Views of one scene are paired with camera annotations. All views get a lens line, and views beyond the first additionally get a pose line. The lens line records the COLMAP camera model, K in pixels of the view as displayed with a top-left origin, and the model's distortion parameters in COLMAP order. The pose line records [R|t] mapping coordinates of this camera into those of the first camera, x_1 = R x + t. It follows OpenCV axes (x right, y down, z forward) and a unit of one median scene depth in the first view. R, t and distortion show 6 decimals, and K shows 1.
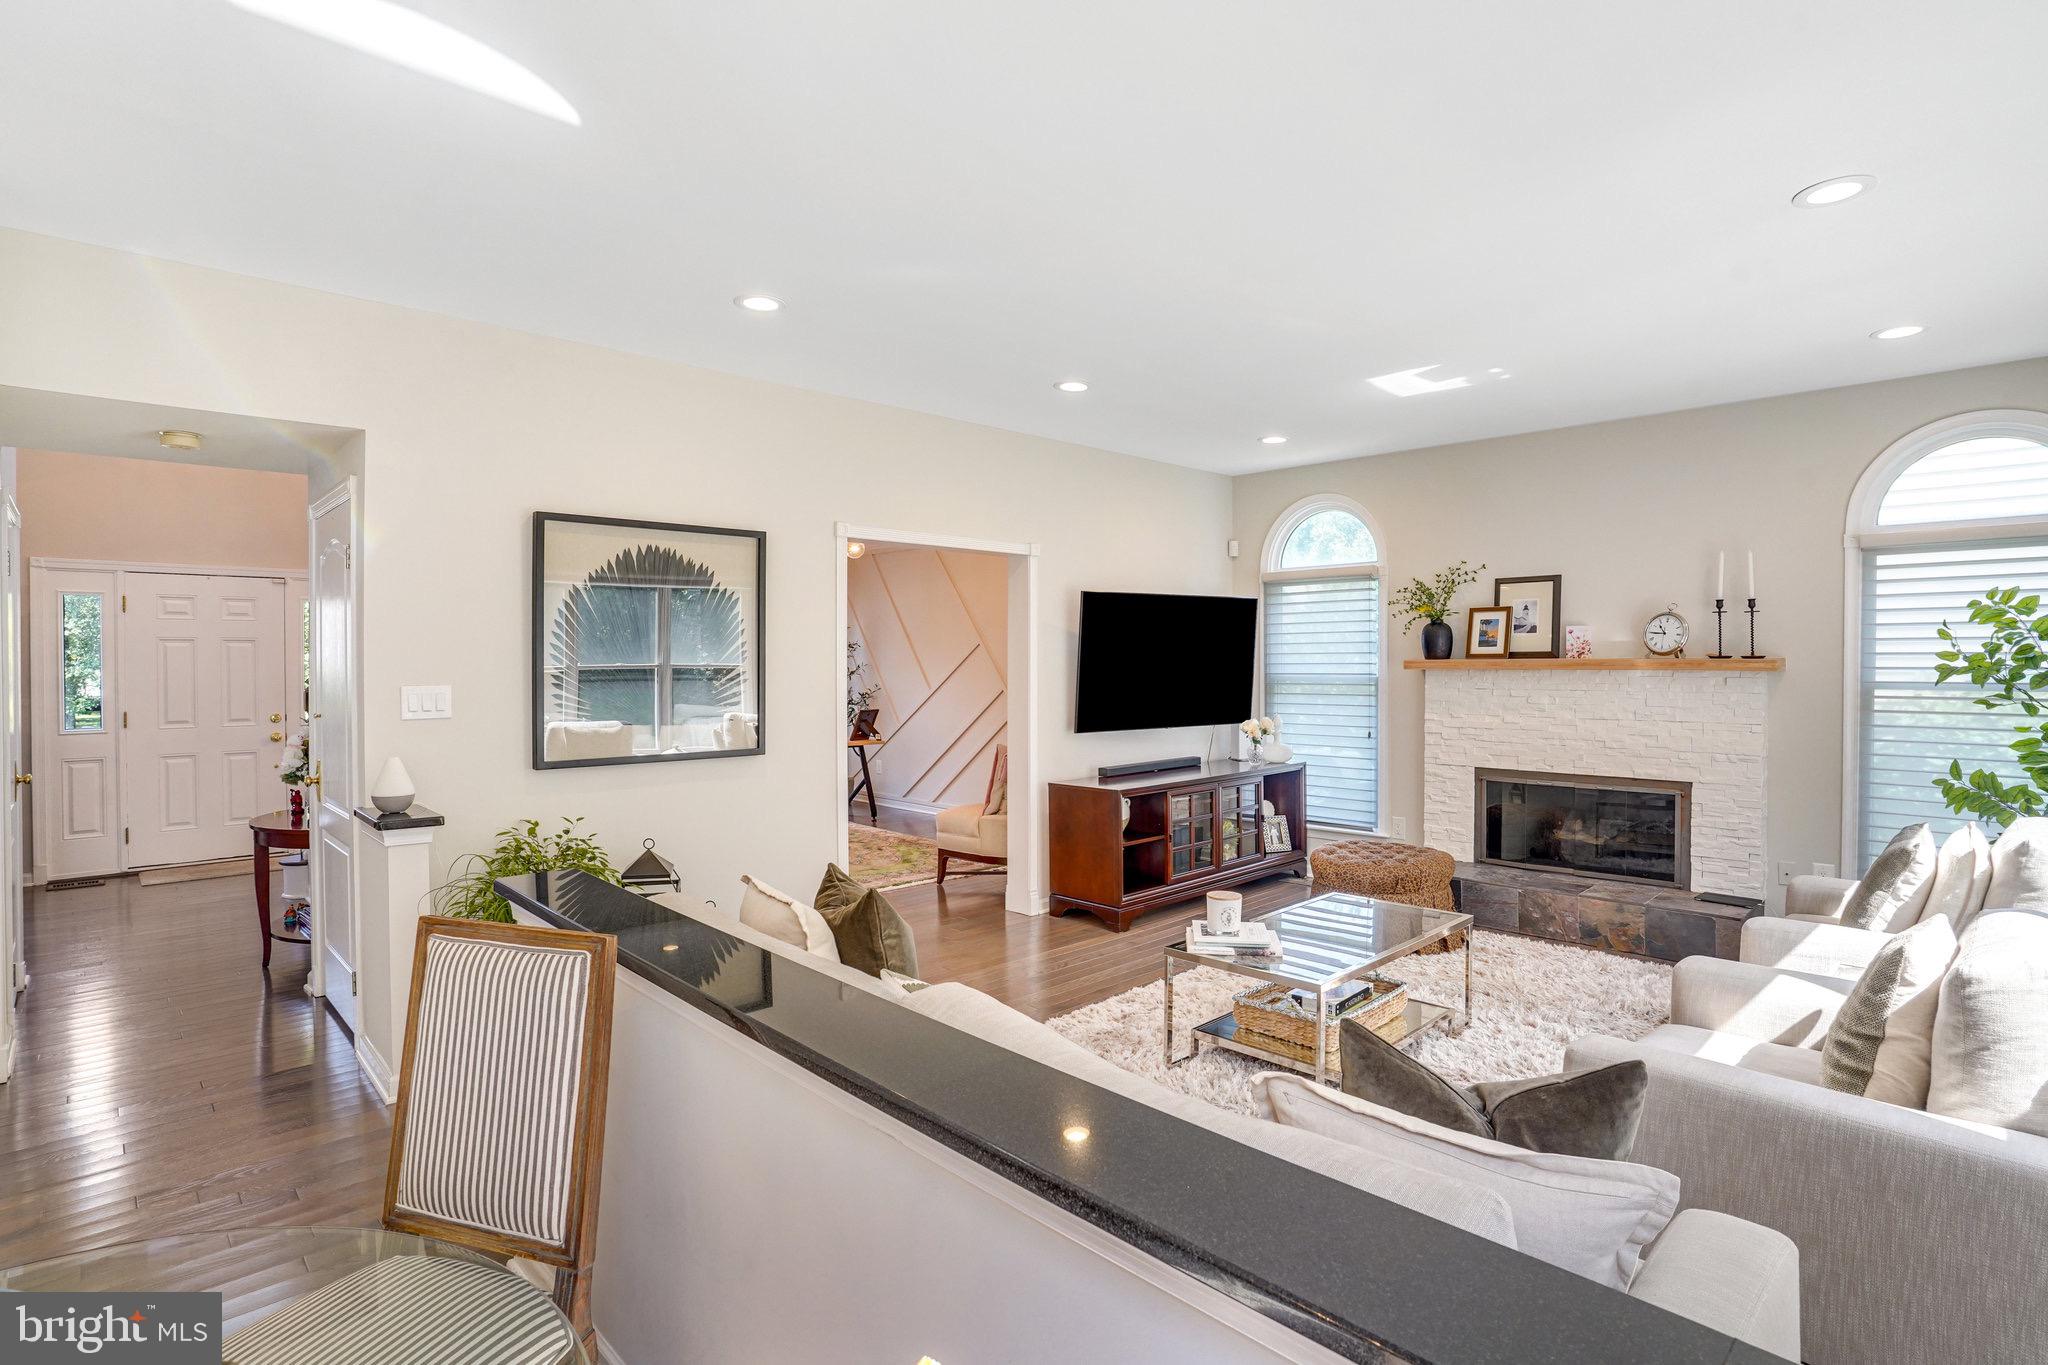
lens RADIAL K [[1007.6, 0, 1014.7], [0, 1007.6, 682.5], [0, 0, 1]] dist [-0.027024, 0.010218]
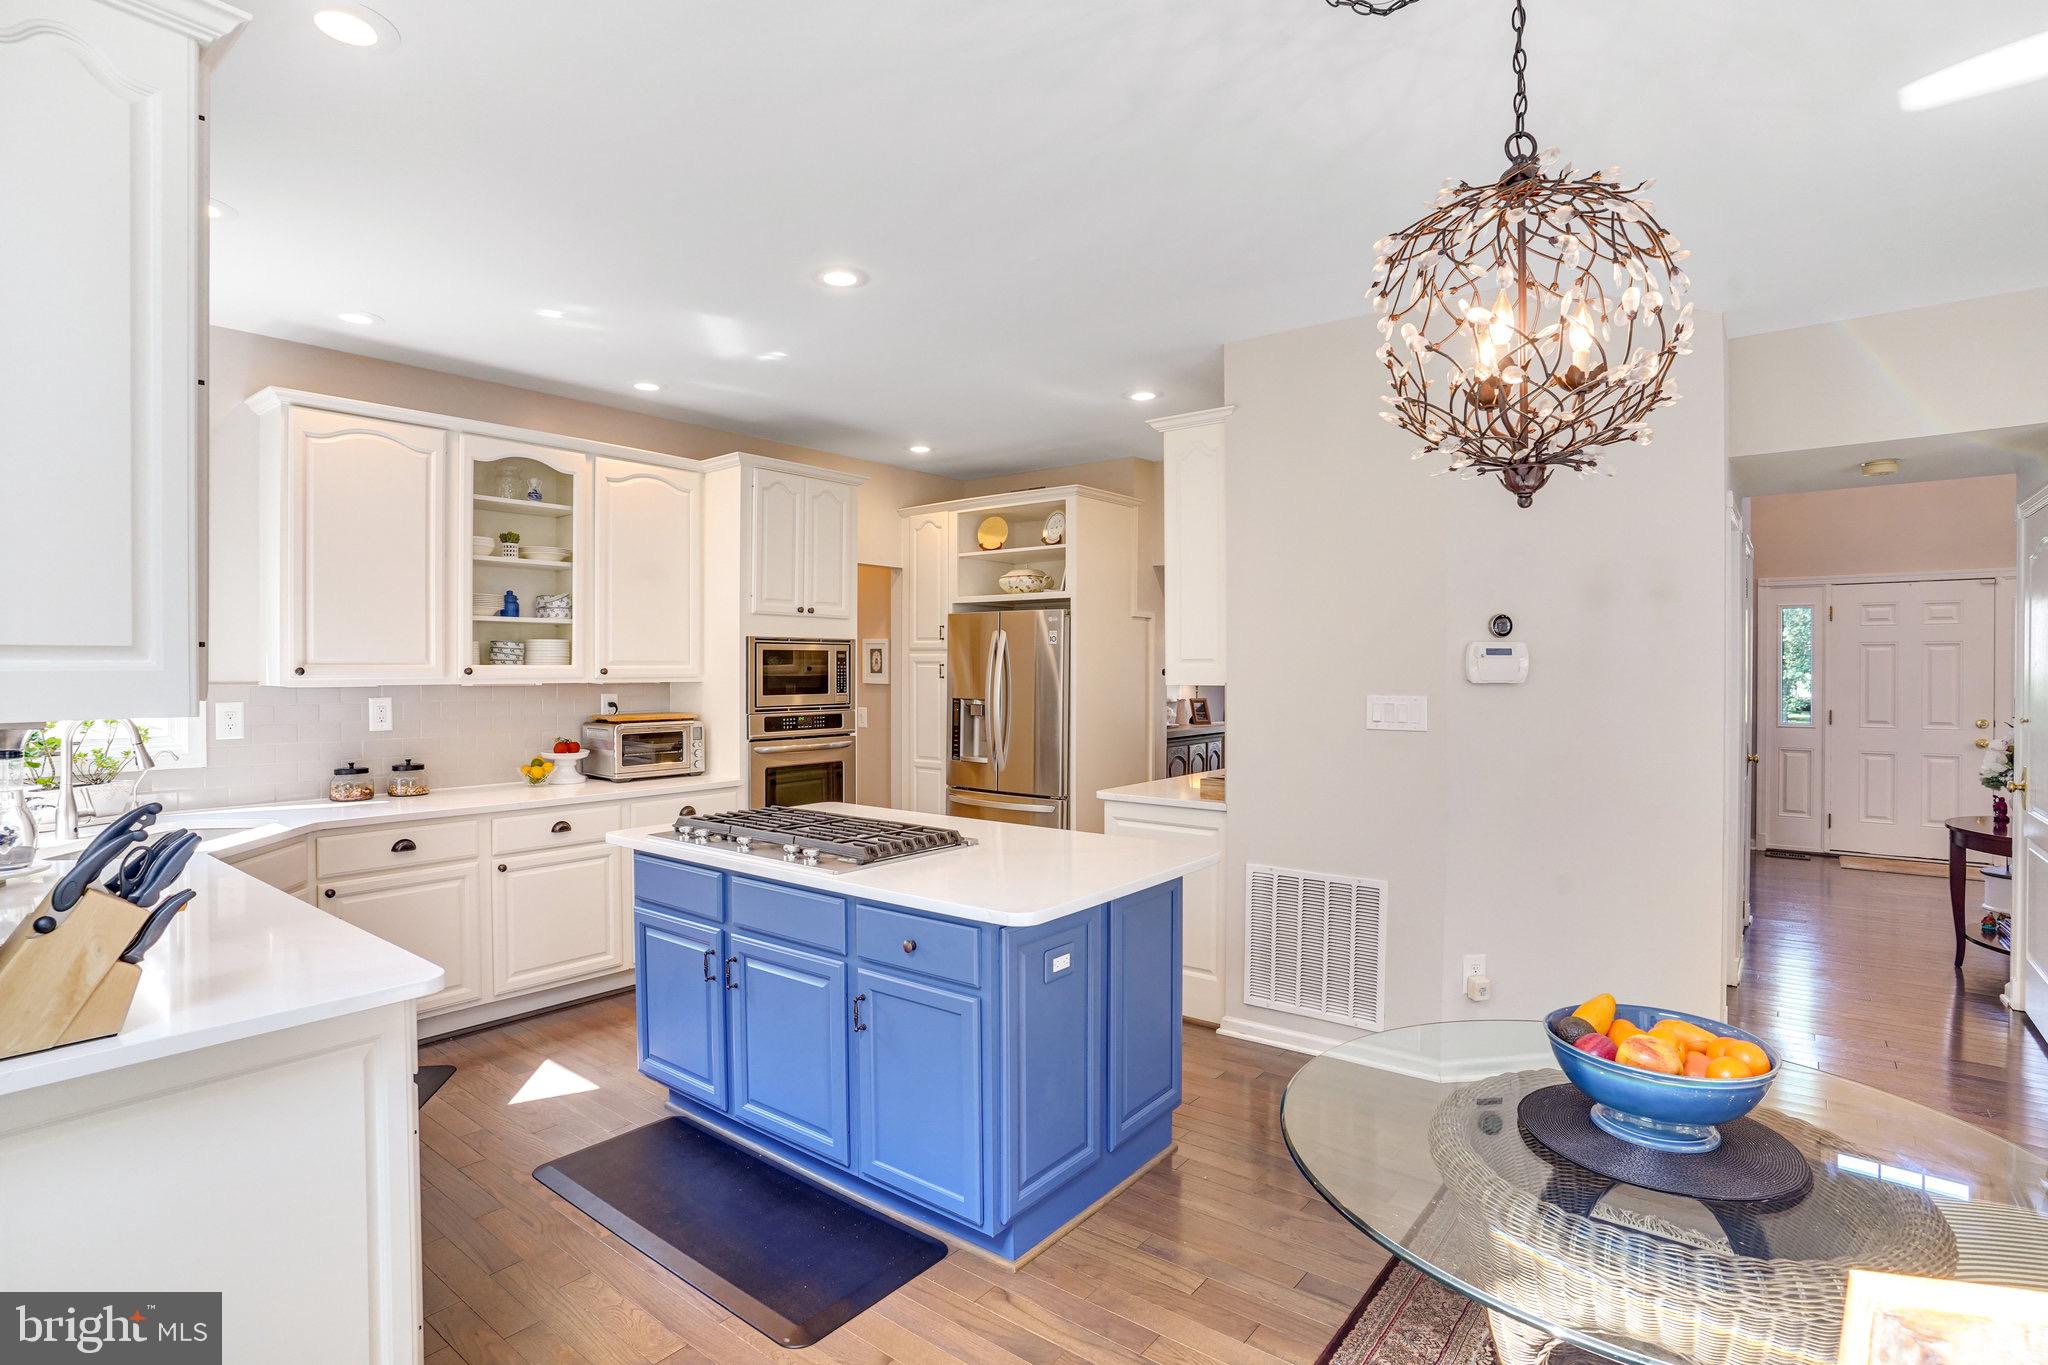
lens RADIAL K [[1007.6, 0, 1005.6], [0, 1007.6, 680.3], [0, 0, 1]] dist [-0.027024, 0.010218]
pose [[0.145315, 0.008659, -0.989348, 0.099444], [-0.014396, 0.999874, 0.006636, 0.002097], [0.989281, 0.013278, 0.145421, -0.108901]]
